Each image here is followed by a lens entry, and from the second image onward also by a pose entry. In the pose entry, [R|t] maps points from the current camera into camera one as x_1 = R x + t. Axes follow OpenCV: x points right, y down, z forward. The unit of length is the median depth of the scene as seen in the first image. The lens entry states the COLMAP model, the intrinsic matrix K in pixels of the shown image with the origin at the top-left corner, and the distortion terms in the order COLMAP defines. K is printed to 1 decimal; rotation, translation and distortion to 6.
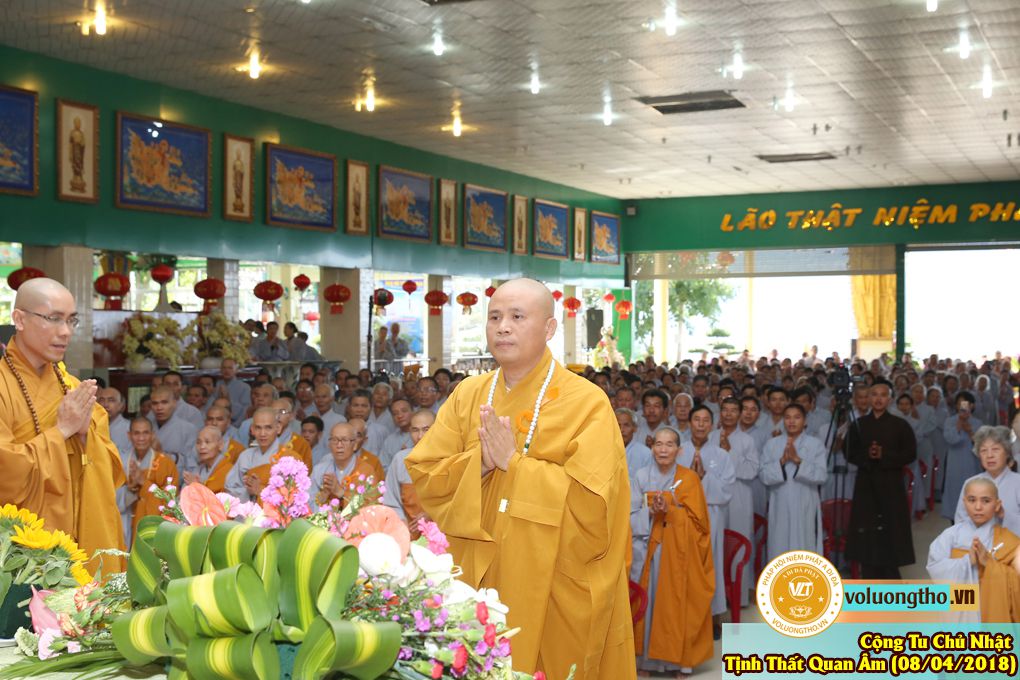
lens RADIAL K [[1321.6, 0, 510.0], [0, 1321.6, 340.0], [0, 0, 1]] dist [0.017438, 0.058114]
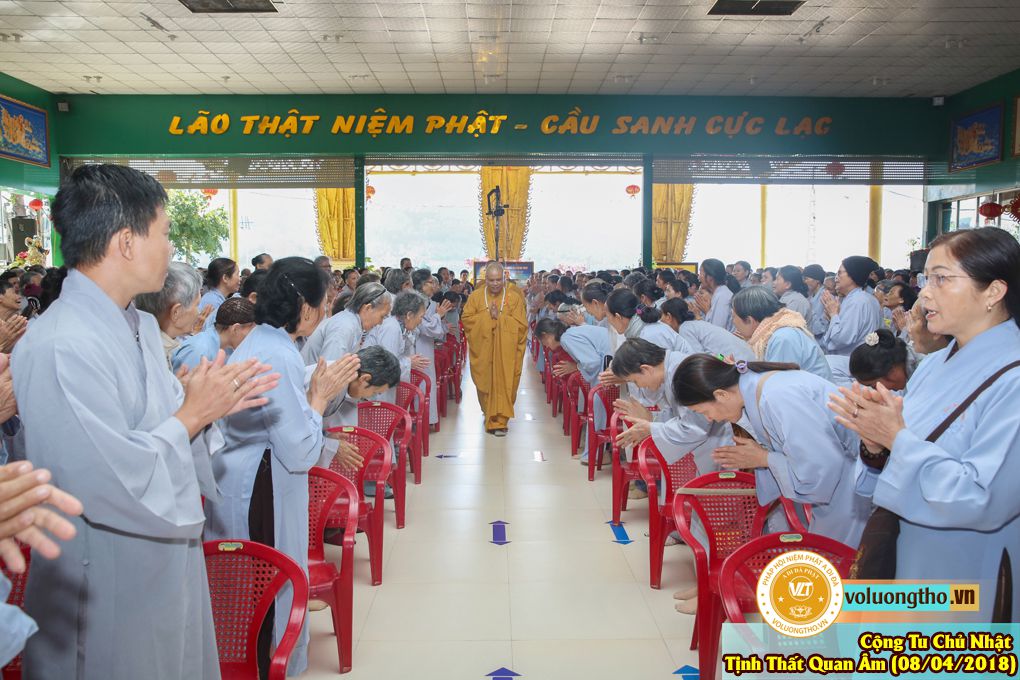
lens RADIAL K [[805.8, 0, 510.0], [0, 805.8, 340.0], [0, 0, 1]] dist [-0.086360, 0.119882]
pose [[0.896545, -0.032192, 0.441781, 0.131381], [0.001249, 0.997535, 0.070154, 0.022786], [-0.442951, -0.062345, 0.894376, 0.420335]]
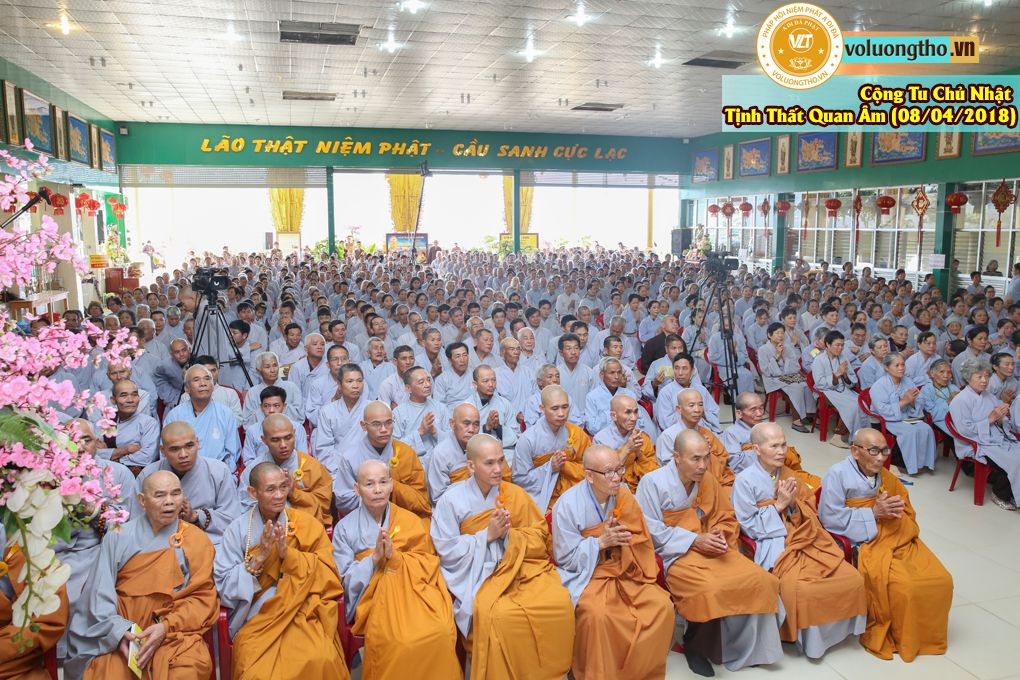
lens RADIAL K [[776.0, 0, 510.0], [0, 776.0, 340.0], [0, 0, 1]] dist [-0.092521, 0.107408]
pose [[0.754312, -0.094055, 0.649744, -0.130954], [0.003783, 0.990291, 0.138961, -0.000475], [-0.656505, -0.102362, 0.747344, 0.218287]]
